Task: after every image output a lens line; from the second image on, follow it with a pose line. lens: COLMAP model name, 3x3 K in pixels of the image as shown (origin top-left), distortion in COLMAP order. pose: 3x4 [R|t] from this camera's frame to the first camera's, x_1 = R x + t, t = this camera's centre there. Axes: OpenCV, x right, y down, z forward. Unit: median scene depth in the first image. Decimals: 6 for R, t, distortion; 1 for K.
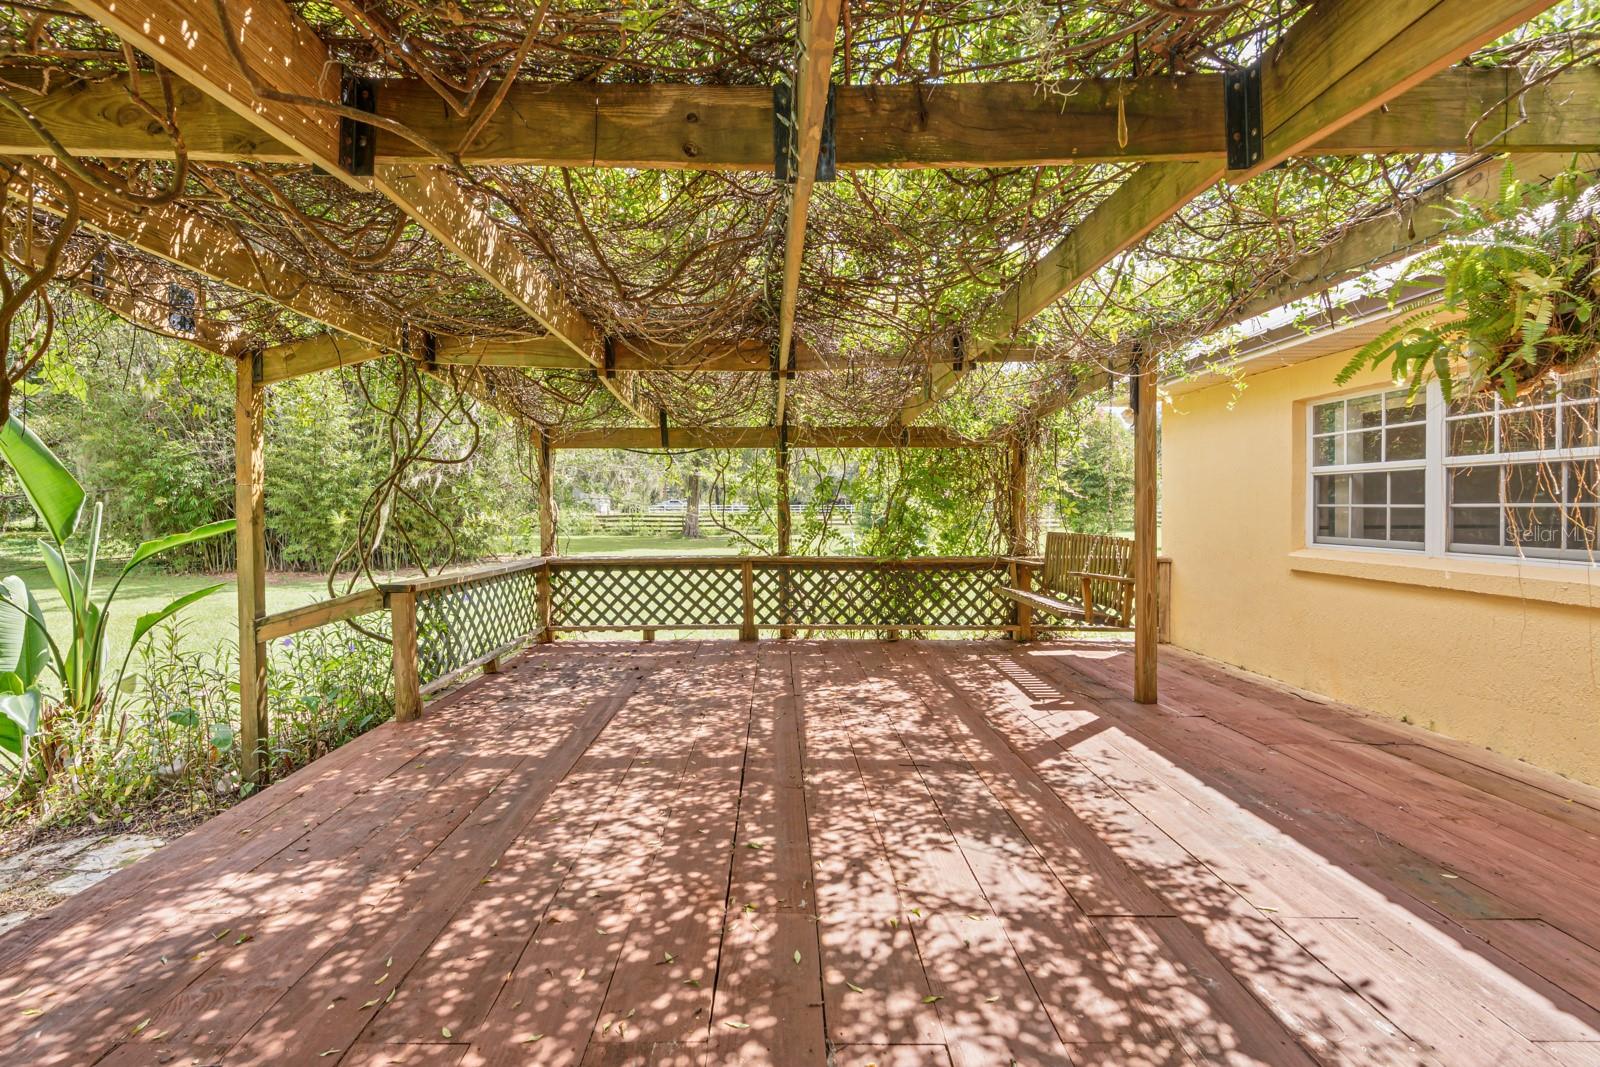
lens RADIAL K [[735.5, 0, 795.0], [0, 735.5, 525.0], [0, 0, 1]] dist [-0.004716, 0.002707]
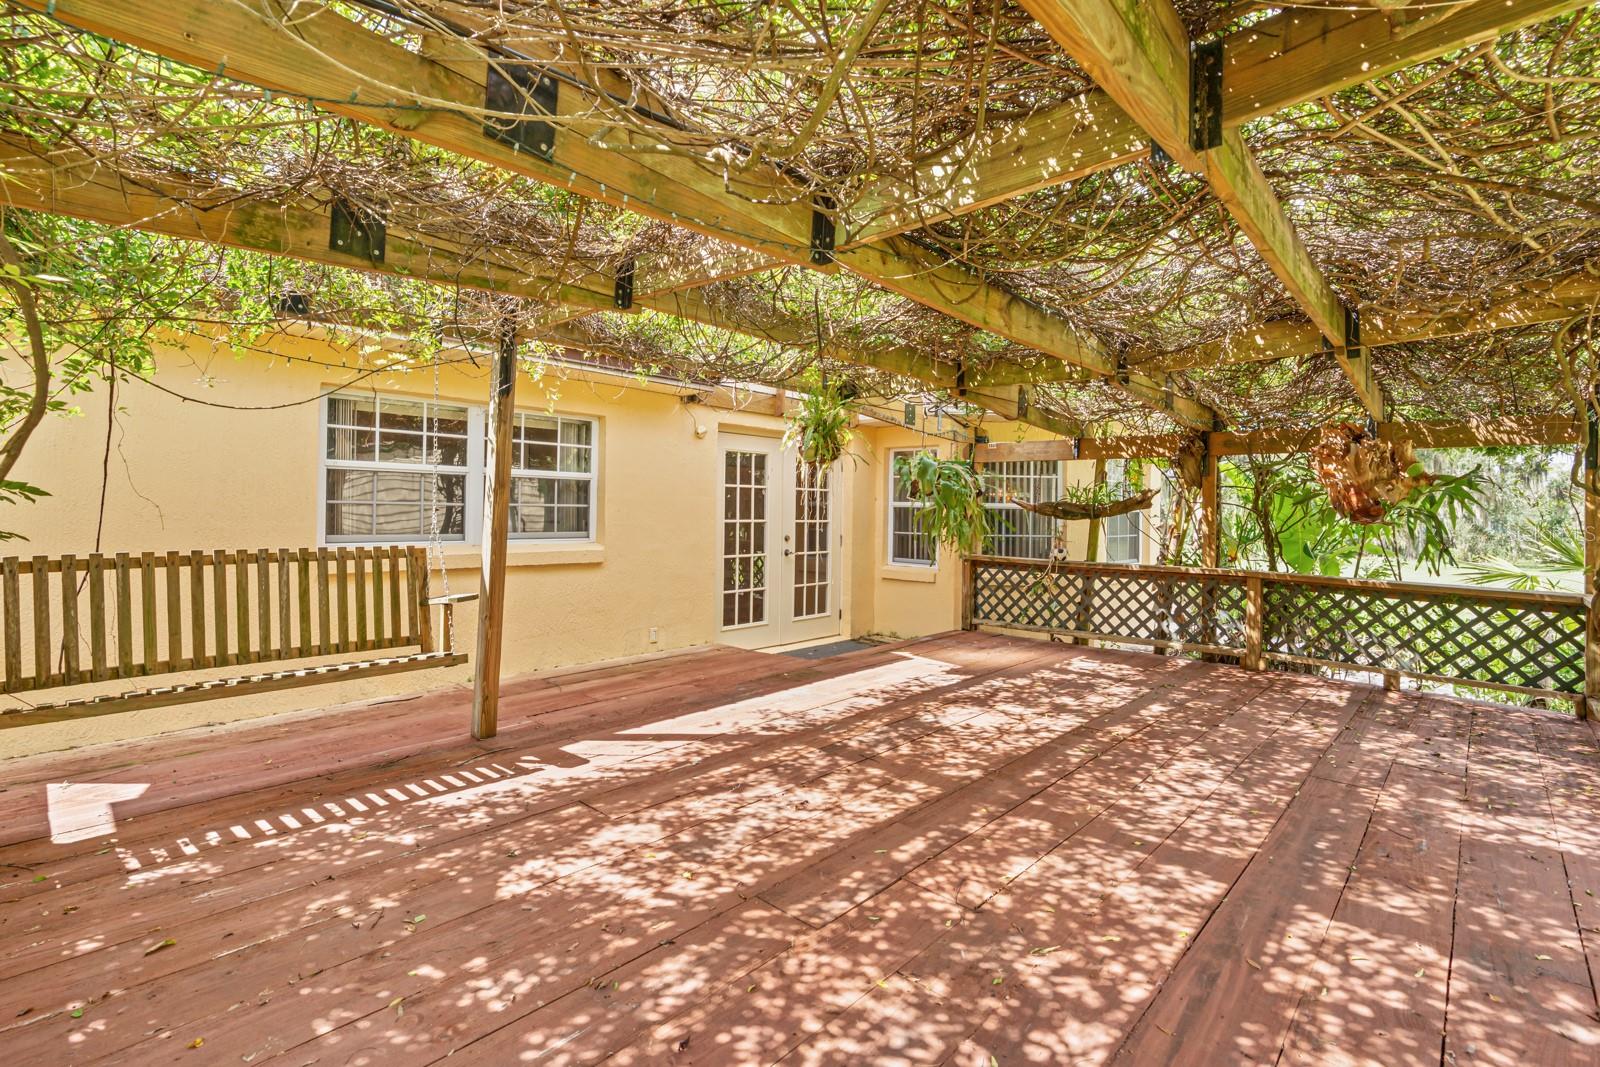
lens RADIAL K [[735.5, 0, 788.5], [0, 735.5, 533.3], [0, 0, 1]] dist [-0.004716, 0.002707]
pose [[-0.707635, -0.028944, 0.705985, -0.597132], [0.004053, 0.998978, 0.045018, -0.047390], [-0.706566, 0.034718, -0.706795, 2.231457]]
